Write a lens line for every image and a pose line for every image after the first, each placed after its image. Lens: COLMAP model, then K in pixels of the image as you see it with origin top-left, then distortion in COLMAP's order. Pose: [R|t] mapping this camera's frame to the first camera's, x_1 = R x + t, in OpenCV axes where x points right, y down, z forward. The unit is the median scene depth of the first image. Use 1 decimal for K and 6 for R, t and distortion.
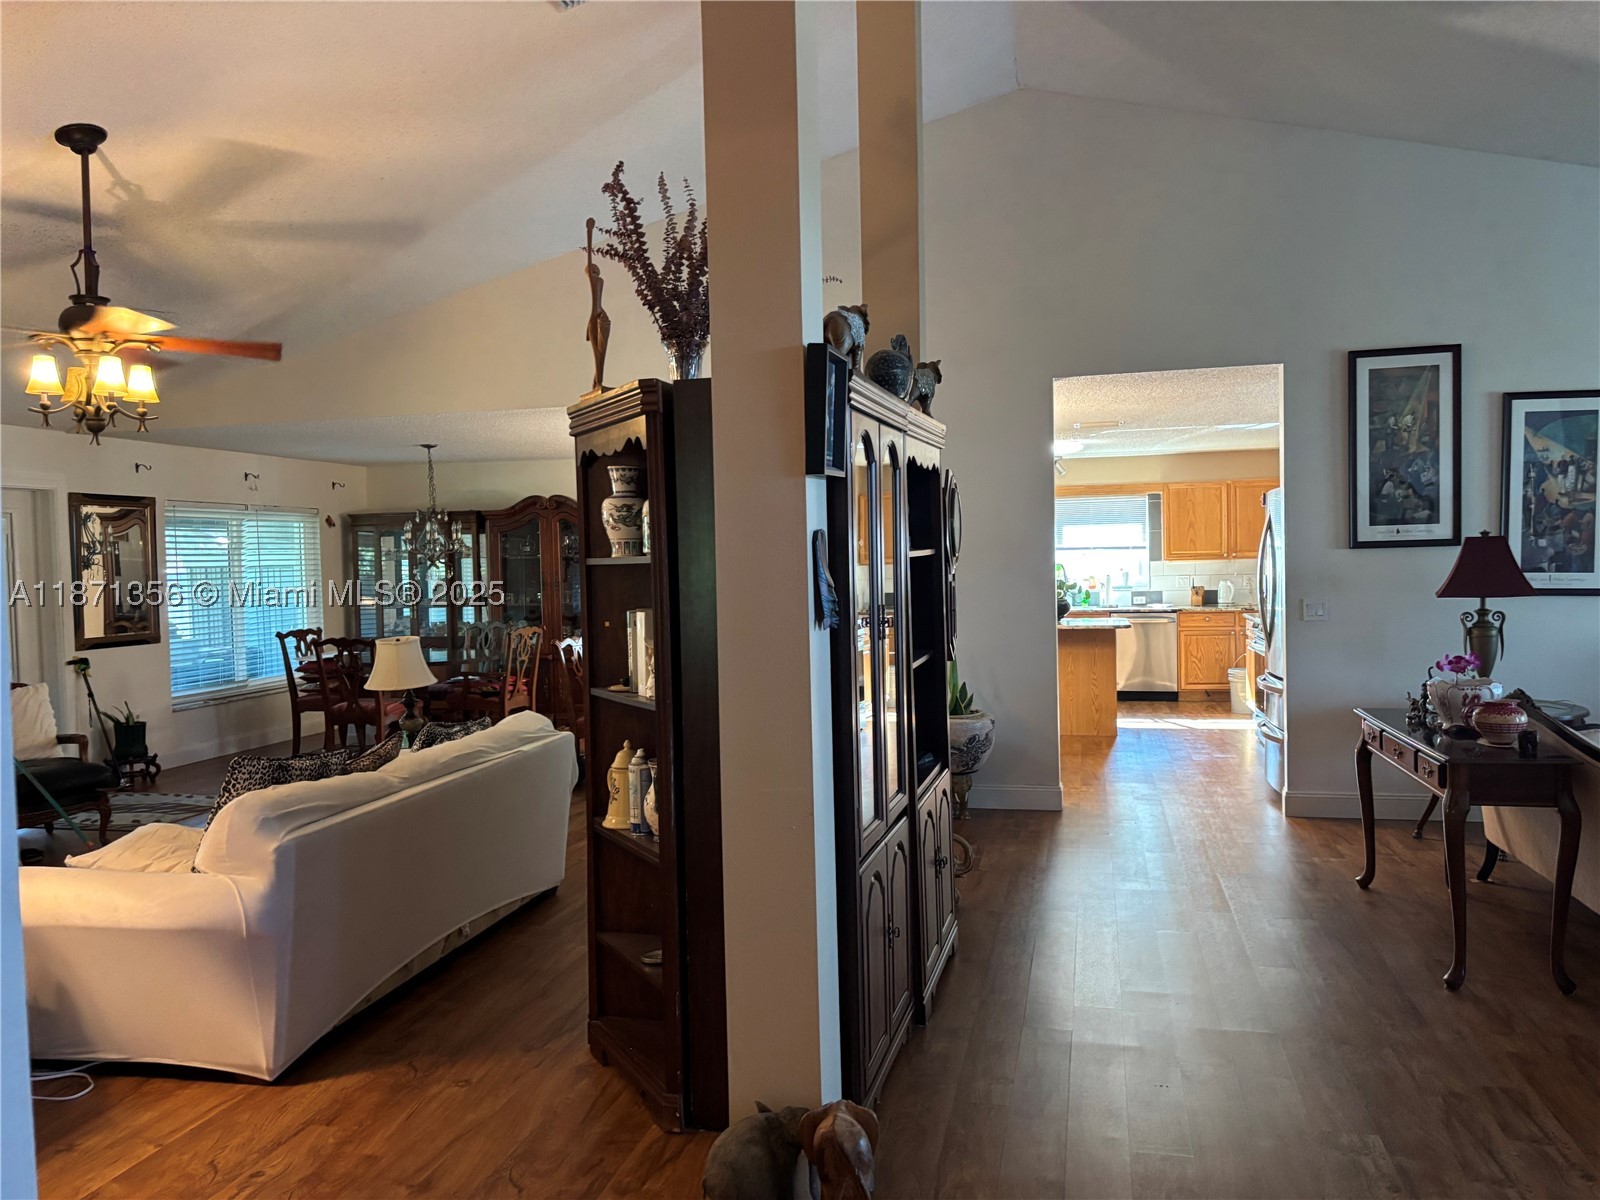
lens RADIAL K [[1206.5, 0, 795.0], [0, 1206.5, 599.7], [0, 0, 1]] dist [0.067087, -0.076589]
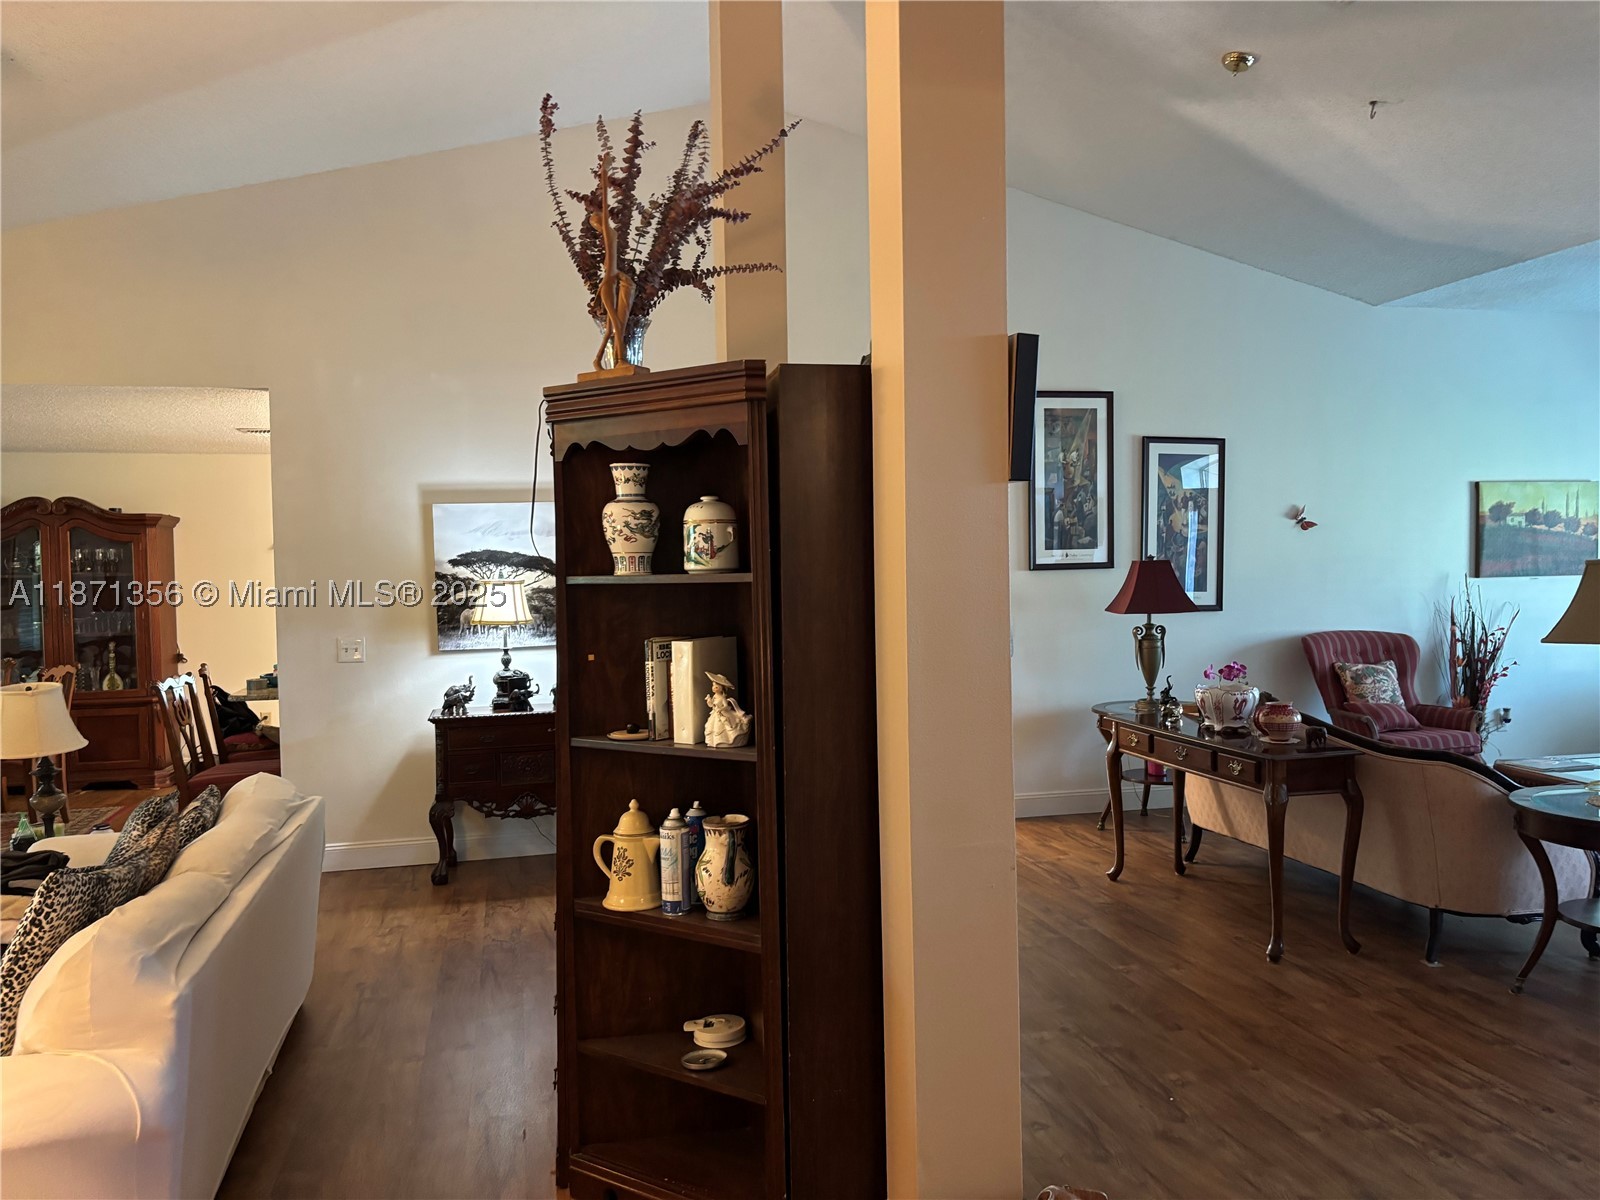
lens RADIAL K [[1215.3, 0, 800.0], [0, 1215.3, 600.0], [0, 0, 1]] dist [0.059010, -0.066565]
pose [[0.890417, -0.006082, 0.455105, -0.314207], [0.013861, 0.999809, -0.013759, -0.004176], [-0.454934, 0.018559, 0.890332, 0.164473]]
